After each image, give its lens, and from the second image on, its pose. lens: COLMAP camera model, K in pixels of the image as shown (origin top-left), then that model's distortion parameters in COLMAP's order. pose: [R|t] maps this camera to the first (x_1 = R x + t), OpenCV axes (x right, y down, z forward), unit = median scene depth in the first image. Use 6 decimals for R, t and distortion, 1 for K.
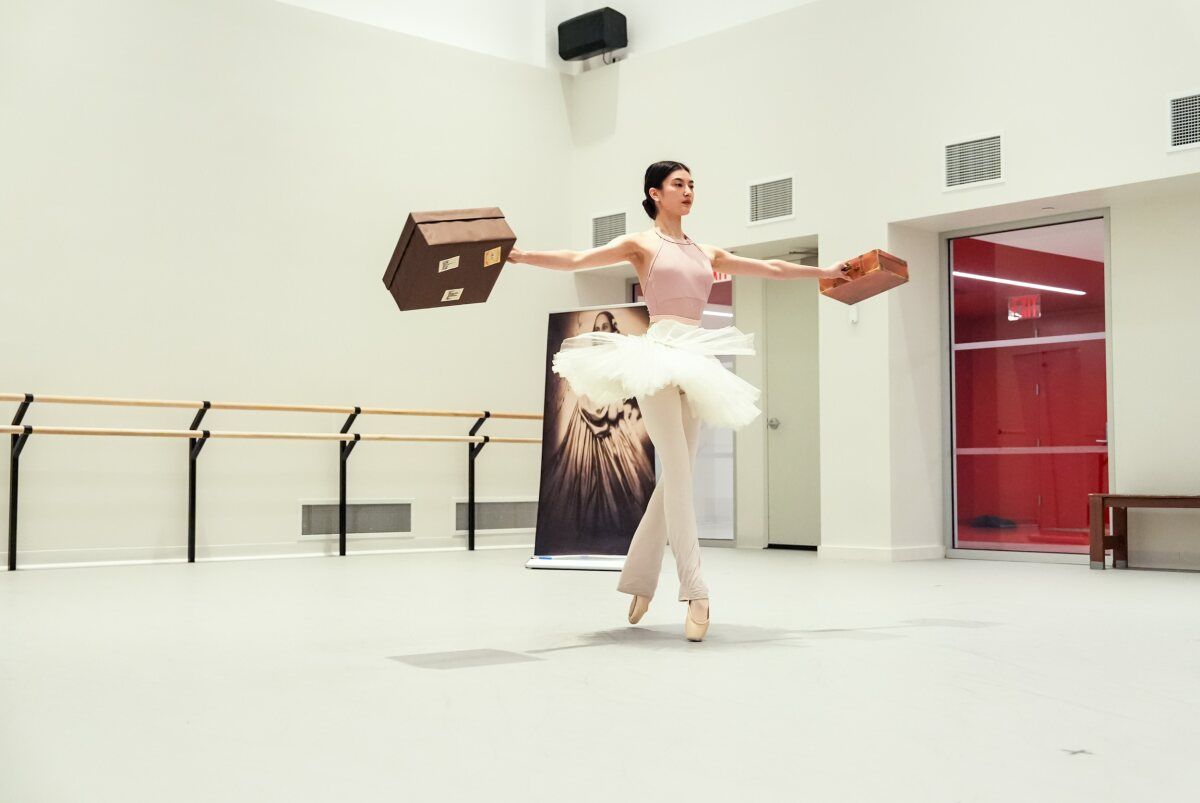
lens RADIAL K [[1508.9, 0, 603.5], [0, 1508.9, 401.1], [0, 0, 1]] dist [0.042944, 0.000000]
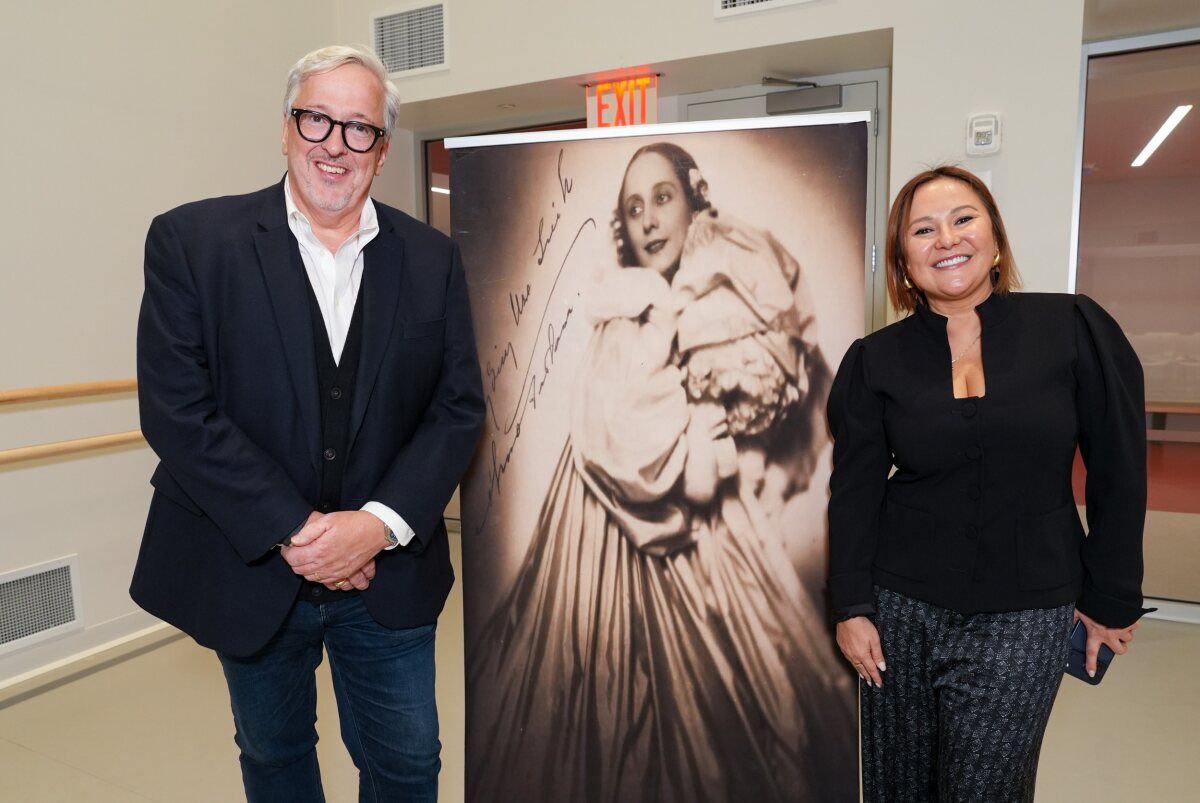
lens RADIAL K [[930.5, 0, 592.6], [0, 930.5, 413.7], [0, 0, 1]] dist [-0.048272, 0.052107]
pose [[0.943046, -0.062869, 0.326668, -0.076357], [0.006115, 0.985090, 0.171930, -0.038273], [-0.332607, -0.160141, 0.929370, 0.830894]]
